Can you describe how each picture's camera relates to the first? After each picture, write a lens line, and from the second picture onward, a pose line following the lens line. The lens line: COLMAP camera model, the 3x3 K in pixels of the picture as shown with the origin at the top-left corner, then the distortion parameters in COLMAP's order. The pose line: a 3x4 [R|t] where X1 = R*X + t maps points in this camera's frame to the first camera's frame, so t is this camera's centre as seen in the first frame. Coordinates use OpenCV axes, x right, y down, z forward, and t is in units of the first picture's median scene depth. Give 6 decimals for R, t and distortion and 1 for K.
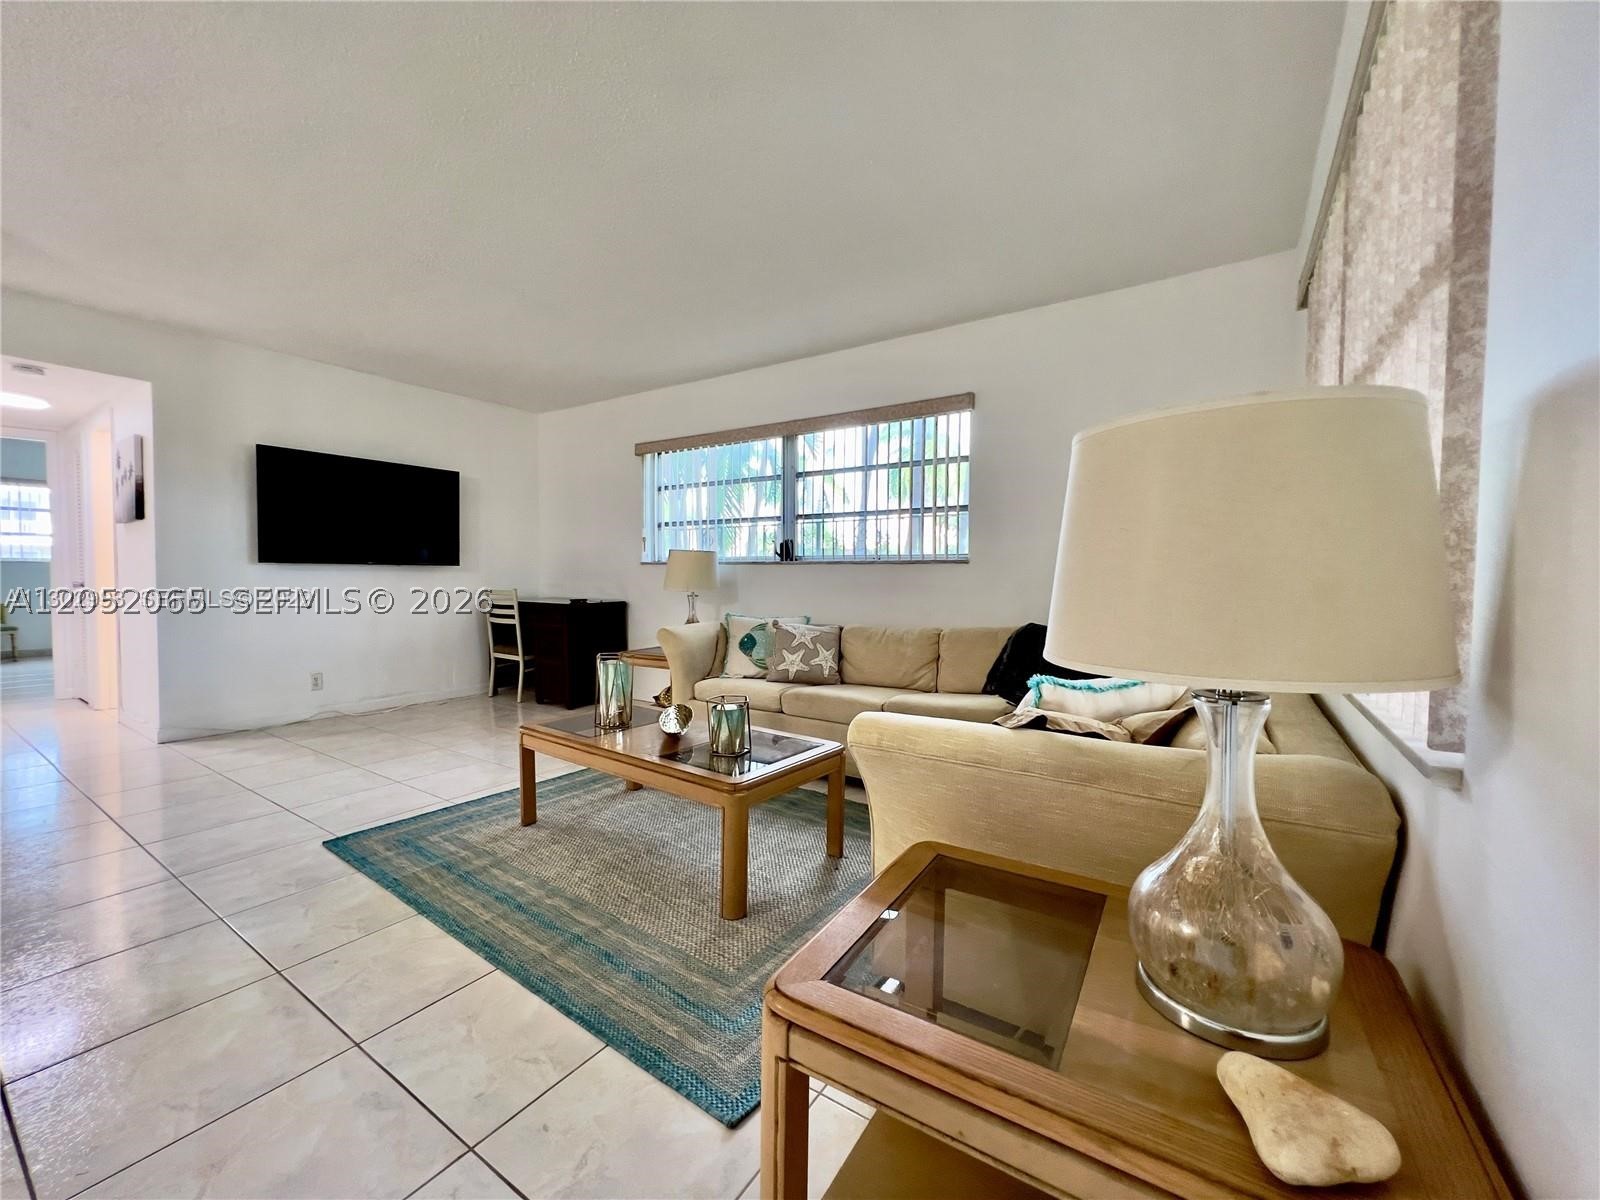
lens RADIAL K [[642.4, 0, 797.4], [0, 642.4, 602.4], [0, 0, 1]] dist [-0.003103, -0.000159]
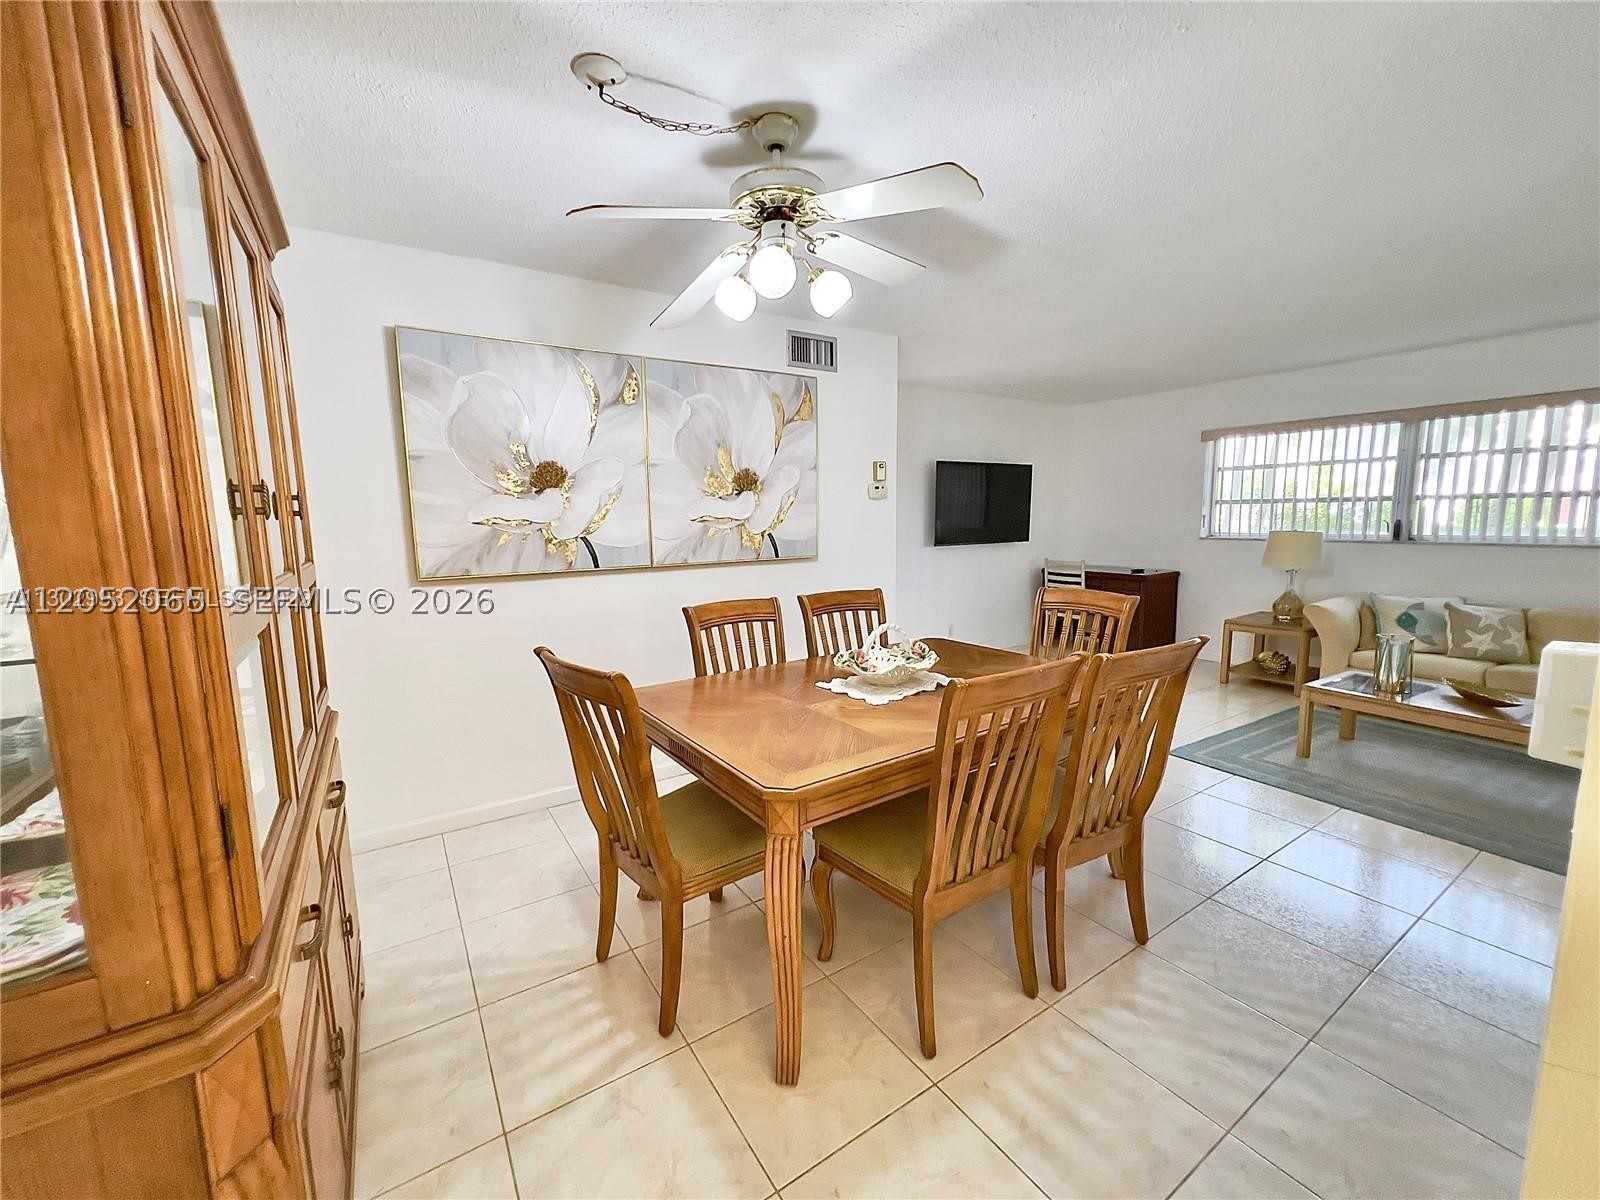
lens RADIAL K [[642.4, 0, 797.4], [0, 642.4, 602.4], [0, 0, 1]] dist [-0.003103, -0.000159]
pose [[0.922782, 0.030702, -0.384097, -0.556853], [0.006582, 0.995419, 0.095381, -0.073827], [0.385266, -0.090544, 0.918353, -0.396570]]
